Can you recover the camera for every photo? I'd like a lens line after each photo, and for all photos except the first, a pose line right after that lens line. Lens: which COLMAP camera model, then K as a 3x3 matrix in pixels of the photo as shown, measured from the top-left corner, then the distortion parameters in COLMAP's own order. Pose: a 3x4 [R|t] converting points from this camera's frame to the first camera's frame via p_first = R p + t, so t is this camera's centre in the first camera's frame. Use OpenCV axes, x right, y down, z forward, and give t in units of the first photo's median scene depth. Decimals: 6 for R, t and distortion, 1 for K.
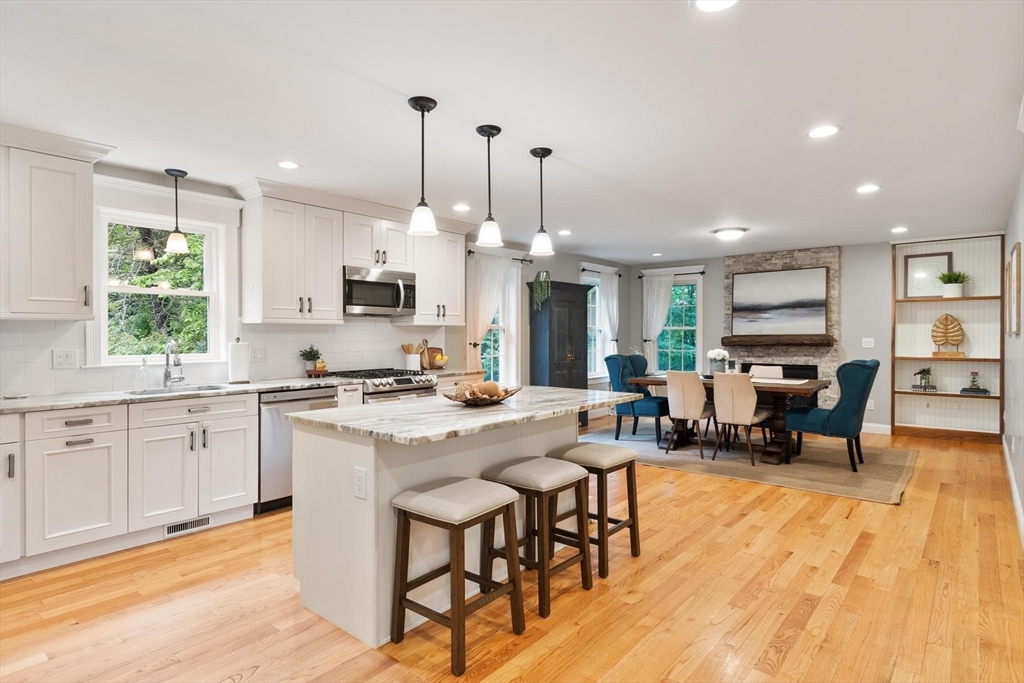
lens RADIAL K [[550.7, 0, 510.1], [0, 550.7, 339.8], [0, 0, 1]] dist [0.004183, -0.002113]
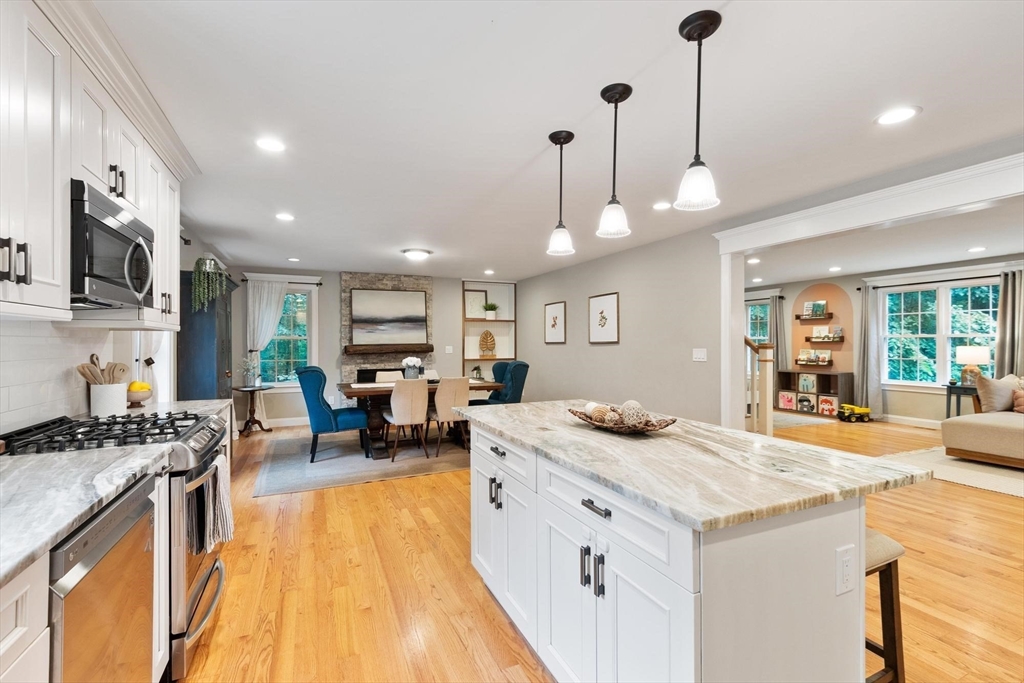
lens RADIAL K [[453.6, 0, 509.6], [0, 453.6, 343.6], [0, 0, 1]] dist [0.004128, 0.000336]
pose [[0.438323, -0.002066, 0.898815, -0.355500], [0.011621, 0.999927, -0.003369, -0.004911], [-0.898742, 0.011922, 0.438315, 0.425335]]
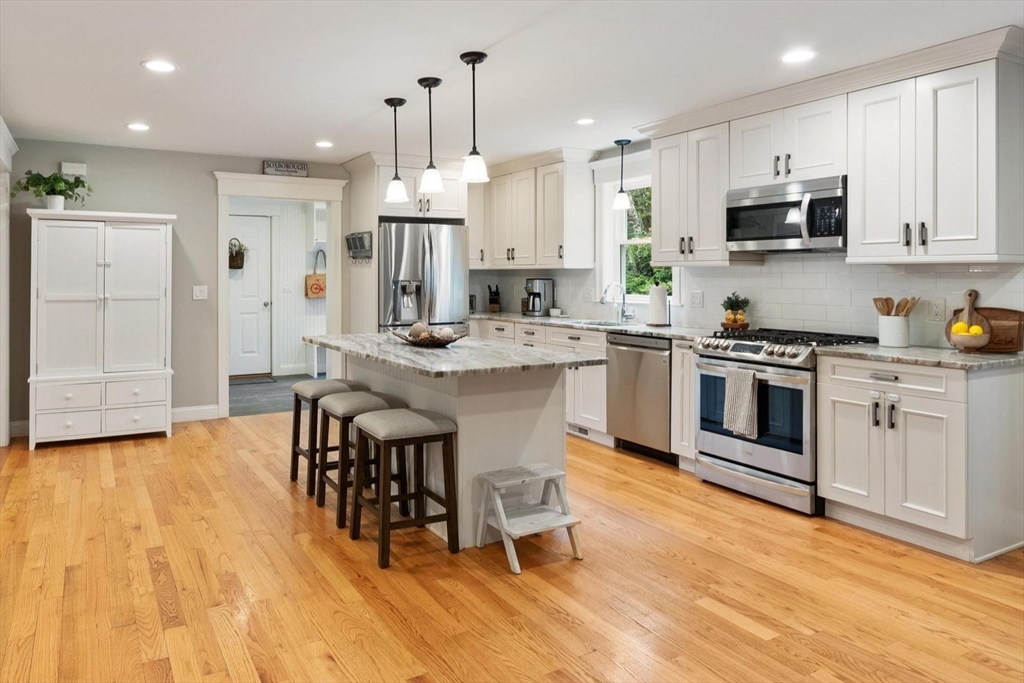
lens RADIAL K [[665.2, 0, 423.3], [0, 665.2, 270.4], [0, 0, 1]] dist [-0.000489, -0.001732]
pose [[-0.385504, -0.009942, -0.922652, 0.559587], [-0.014031, 0.999889, -0.004912, -0.008627], [0.922599, 0.011052, -0.385601, 0.736875]]
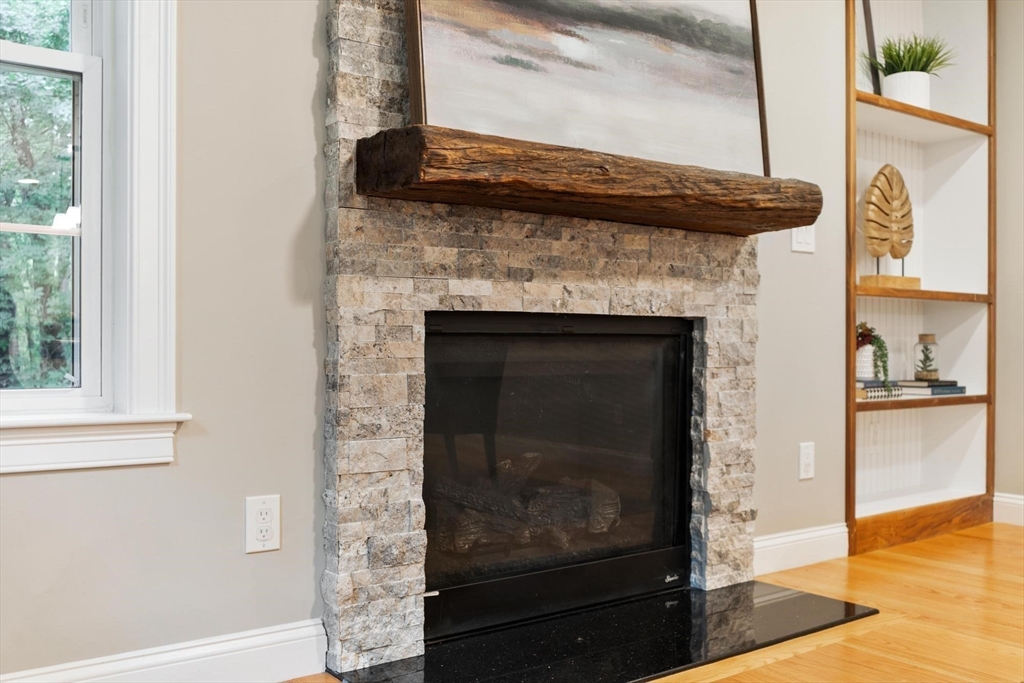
lens RADIAL K [[931.5, 0, 513.8], [0, 931.5, 343.2], [0, 0, 1]] dist [-0.059153, 0.000000]
pose [[0.253605, 0.003112, 0.967303, 0.206121], [0.007878, 0.999955, -0.005283, 0.070724], [-0.967276, 0.008960, 0.253569, 1.193791]]
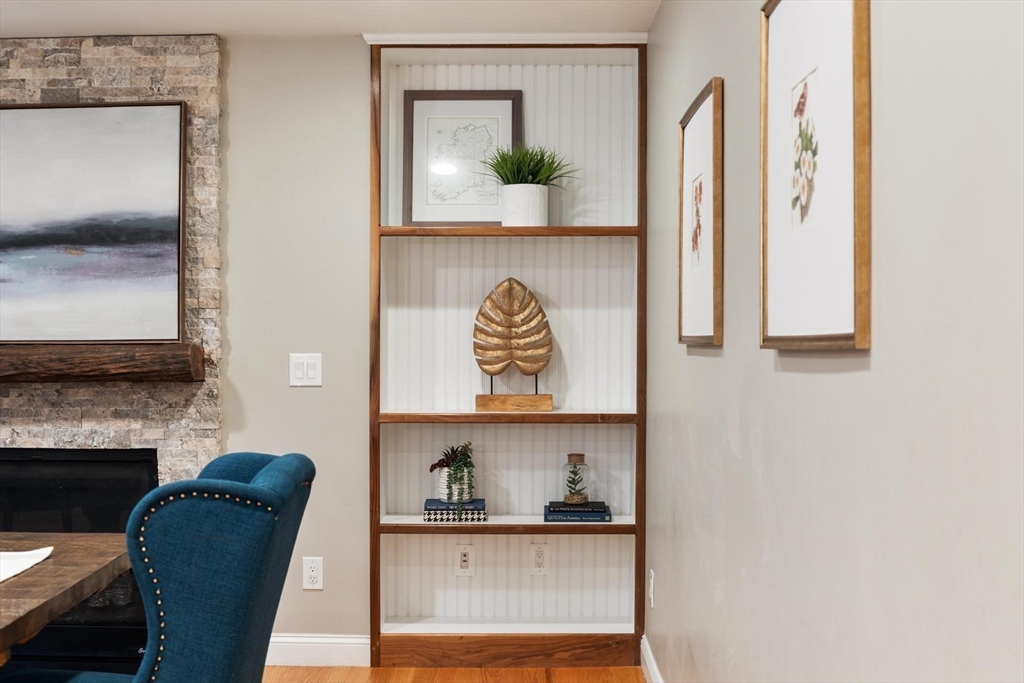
lens RADIAL K [[1279.6, 0, 507.6], [0, 1279.6, 350.7], [0, 0, 1]] dist [-0.082843, 0.000000]
pose [[0.767572, -0.006032, 0.640934, 0.337429], [0.004064, 0.999981, 0.004544, -0.008211], [-0.640950, -0.000884, 0.767582, 0.464402]]
